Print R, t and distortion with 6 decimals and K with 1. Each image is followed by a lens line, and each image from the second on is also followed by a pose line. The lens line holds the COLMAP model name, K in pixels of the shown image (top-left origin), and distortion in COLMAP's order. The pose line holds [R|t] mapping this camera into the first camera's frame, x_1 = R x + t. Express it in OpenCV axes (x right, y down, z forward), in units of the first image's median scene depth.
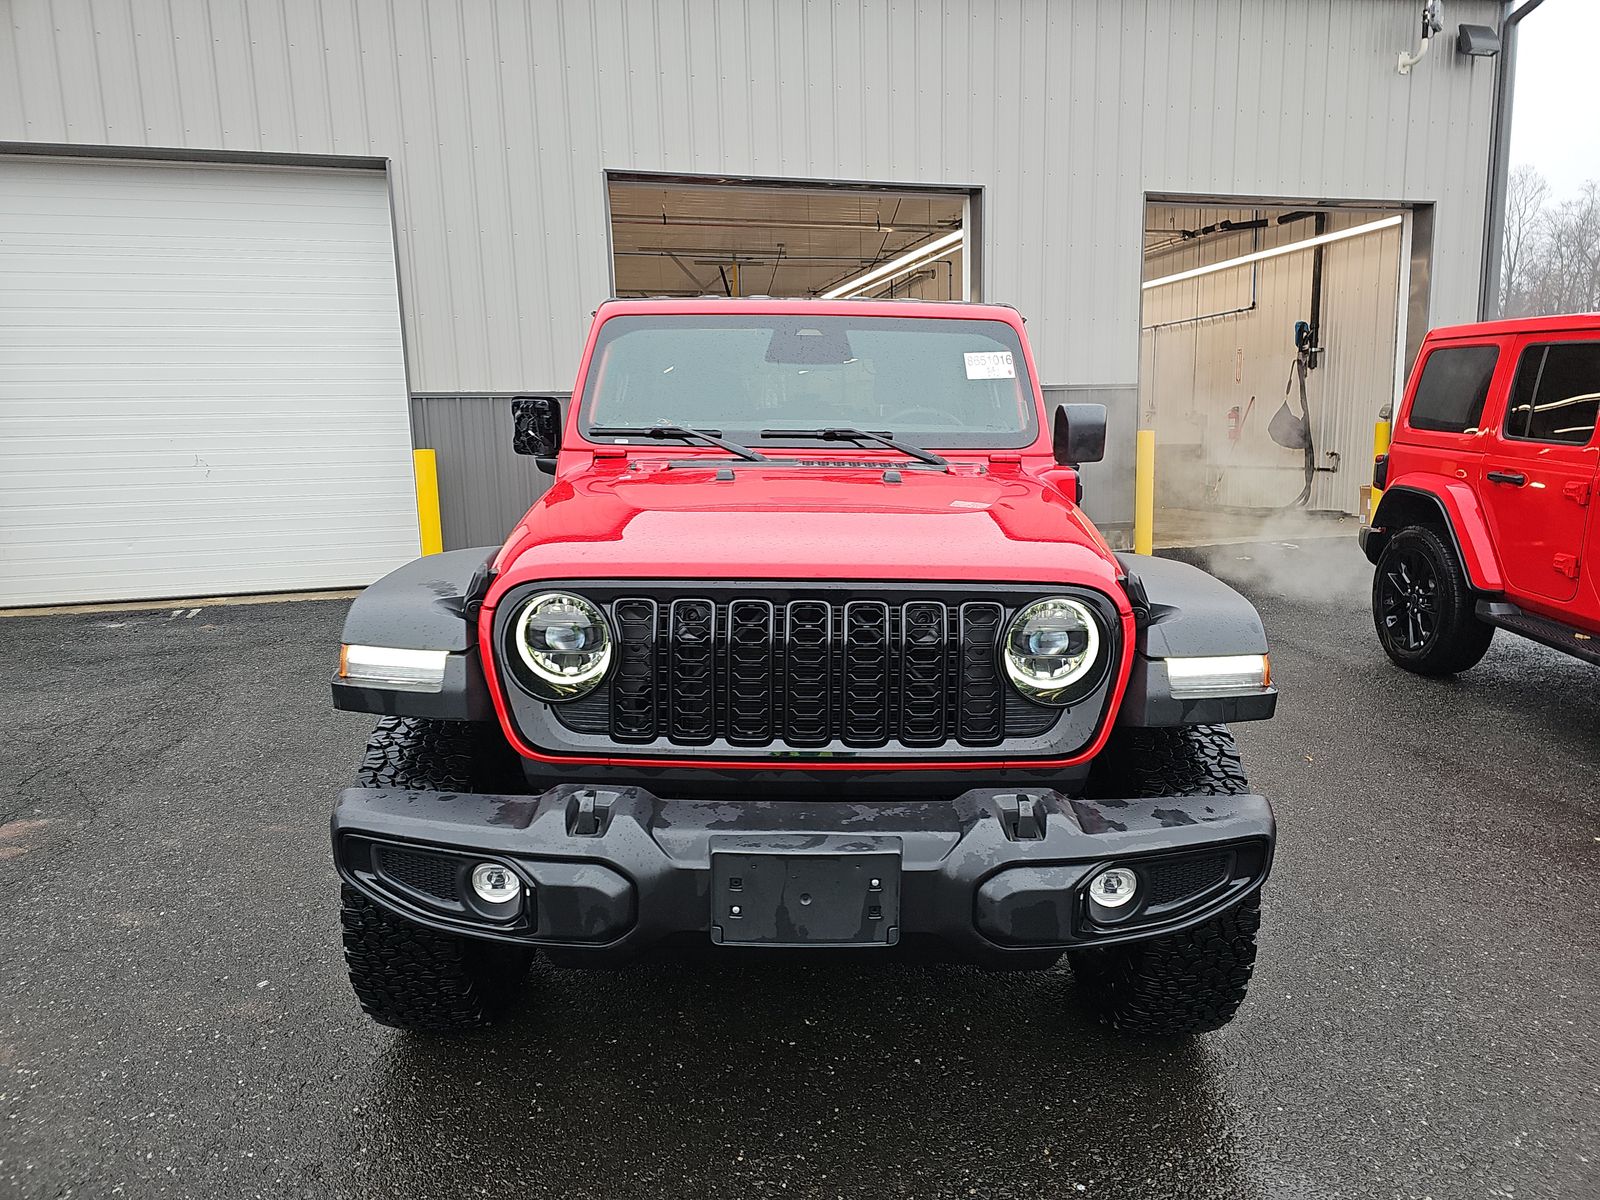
lens RADIAL K [[1092.0, 0, 800.0], [0, 1092.0, 600.0], [0, 0, 1]] dist [0.055785, -0.050497]
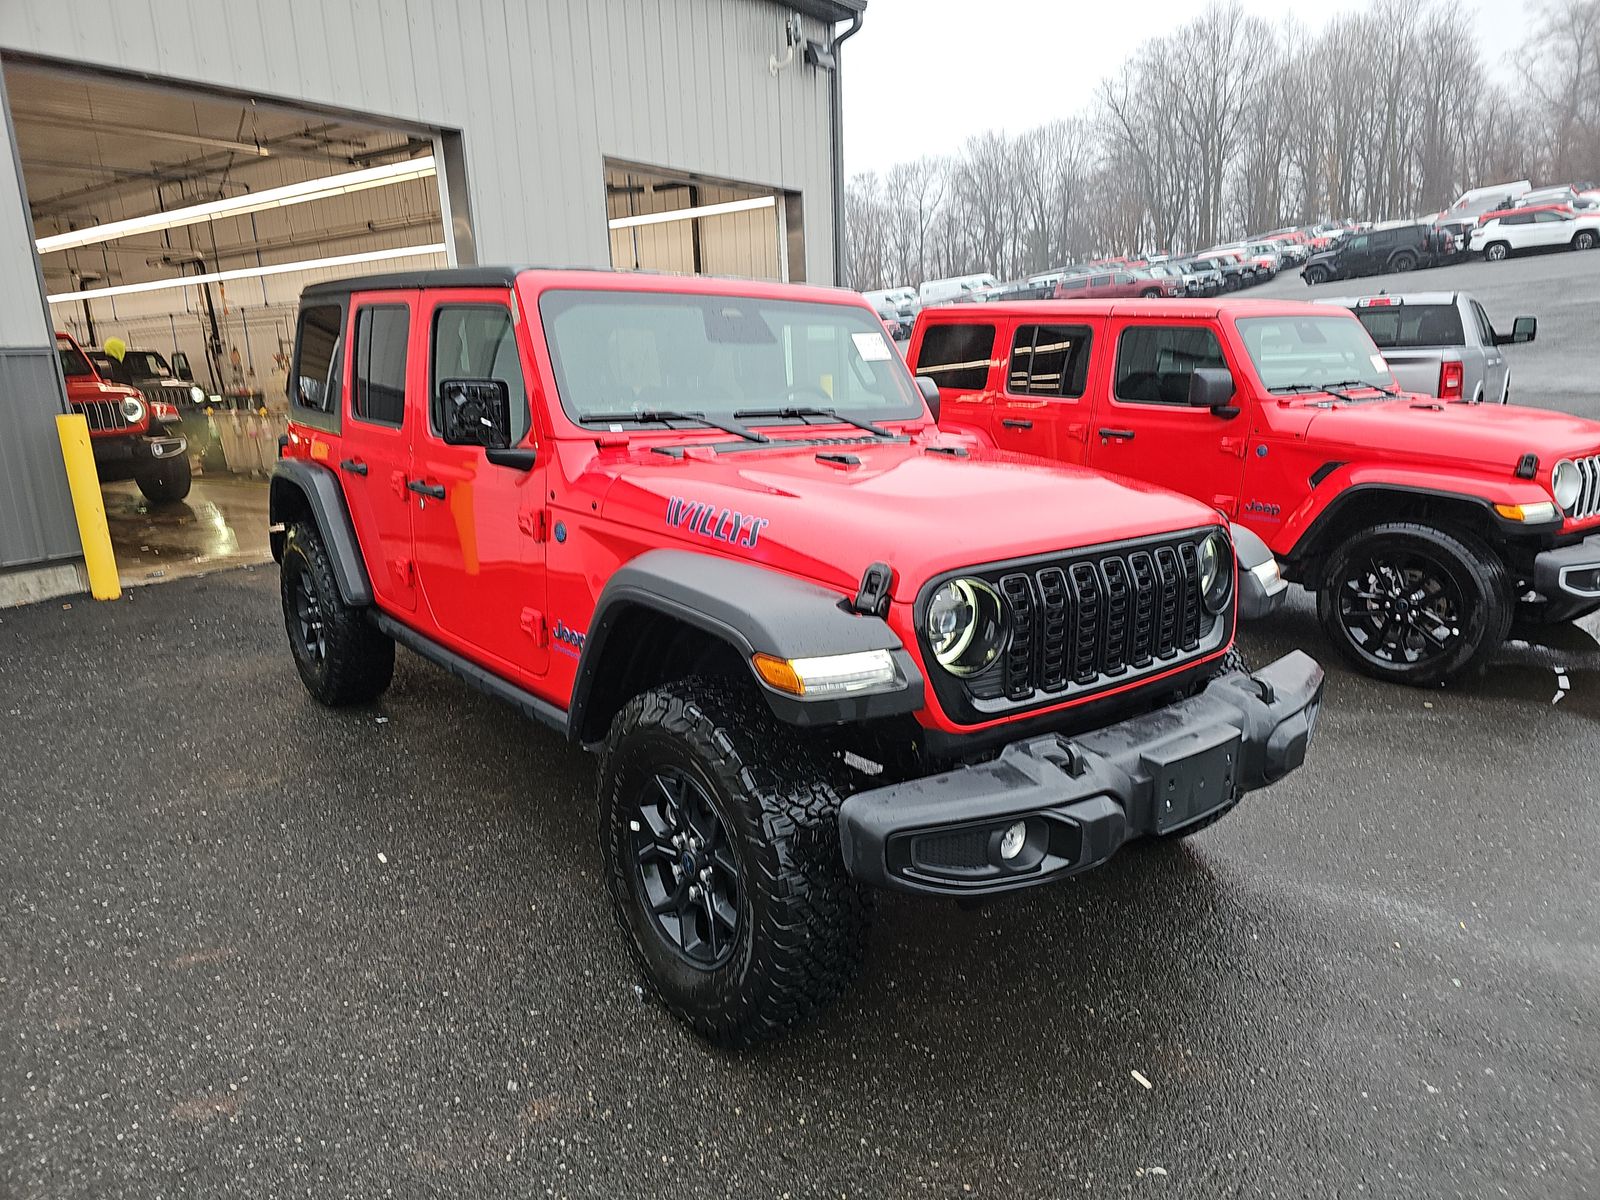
lens RADIAL K [[1107.6, 0, 801.7], [0, 1107.6, 627.1], [0, 0, 1]] dist [0.034460, -0.001109]
pose [[0.764808, -0.155784, 0.625140, -0.454585], [0.111194, 0.987682, 0.110092, -0.043169], [-0.634590, -0.014688, 0.772710, 0.106766]]
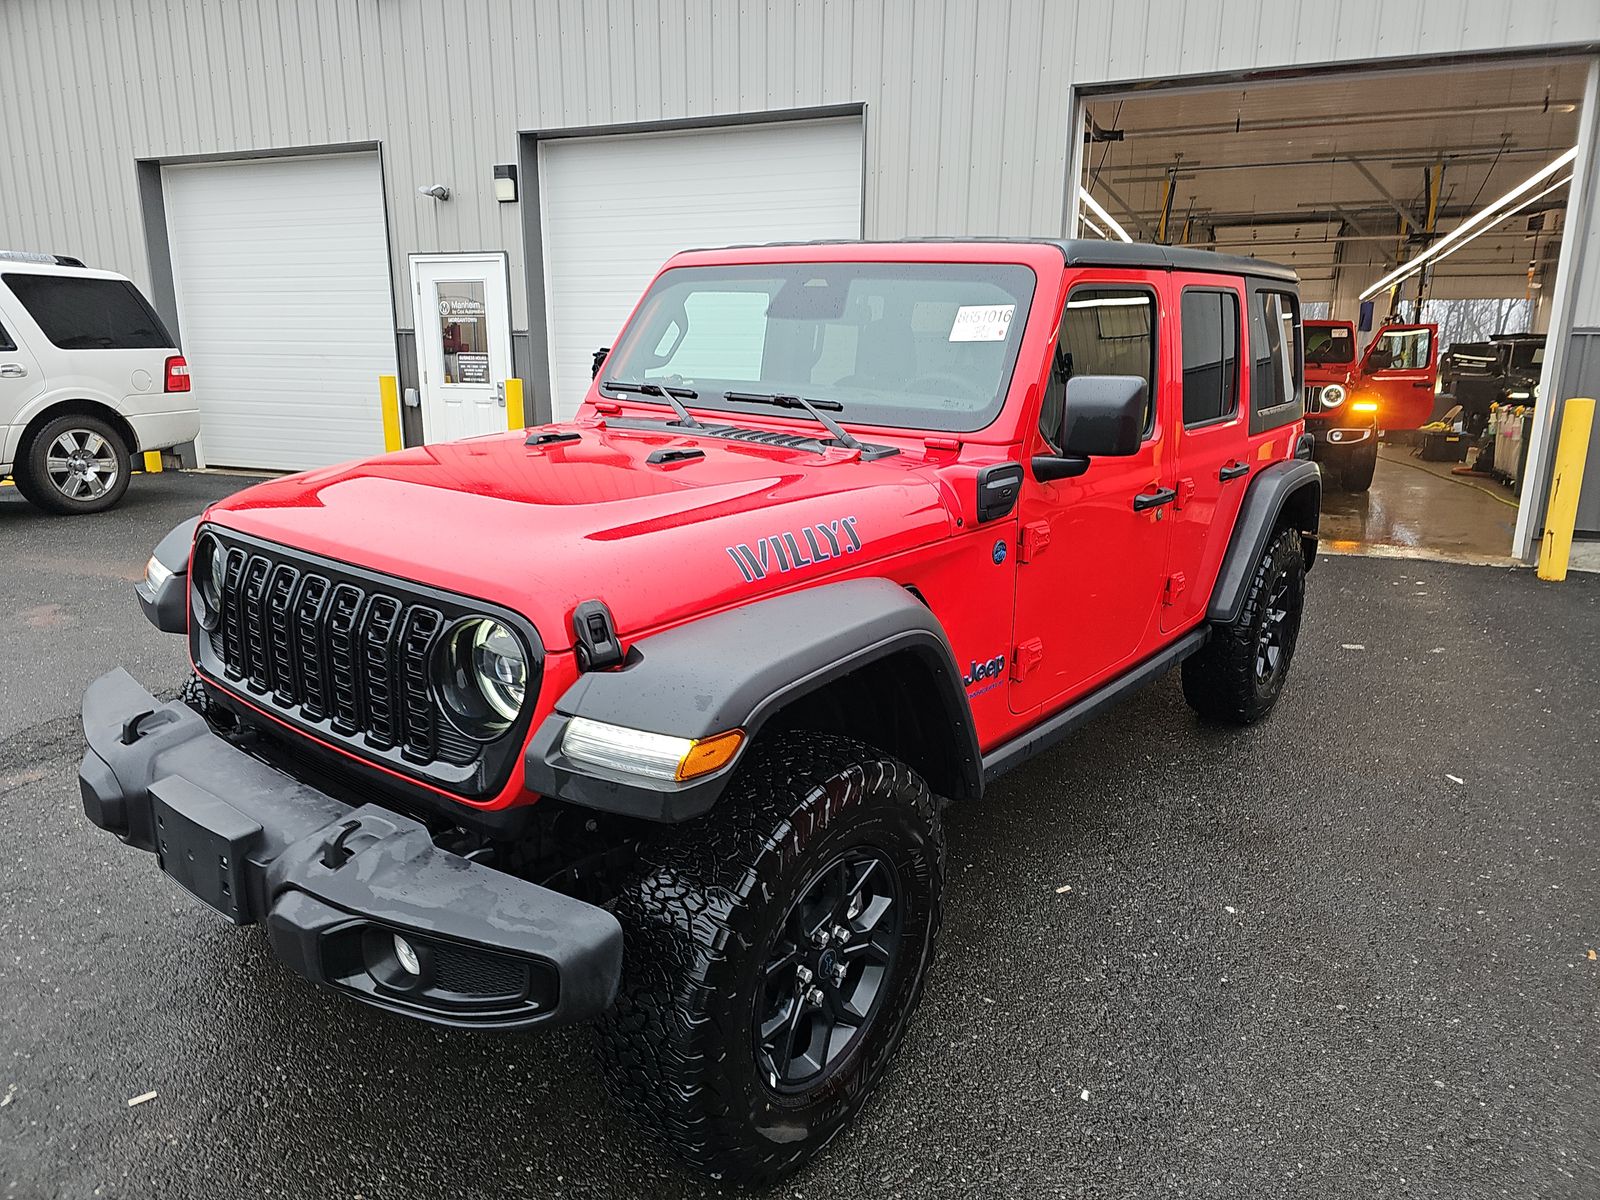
lens RADIAL K [[1092.0, 0, 800.0], [0, 1092.0, 600.0], [0, 0, 1]] dist [0.055785, -0.050497]
pose [[0.765958, 0.167804, -0.620604, 0.425124], [-0.127160, 0.985807, 0.109609, -0.062259], [0.630189, -0.005040, 0.776425, 0.215566]]
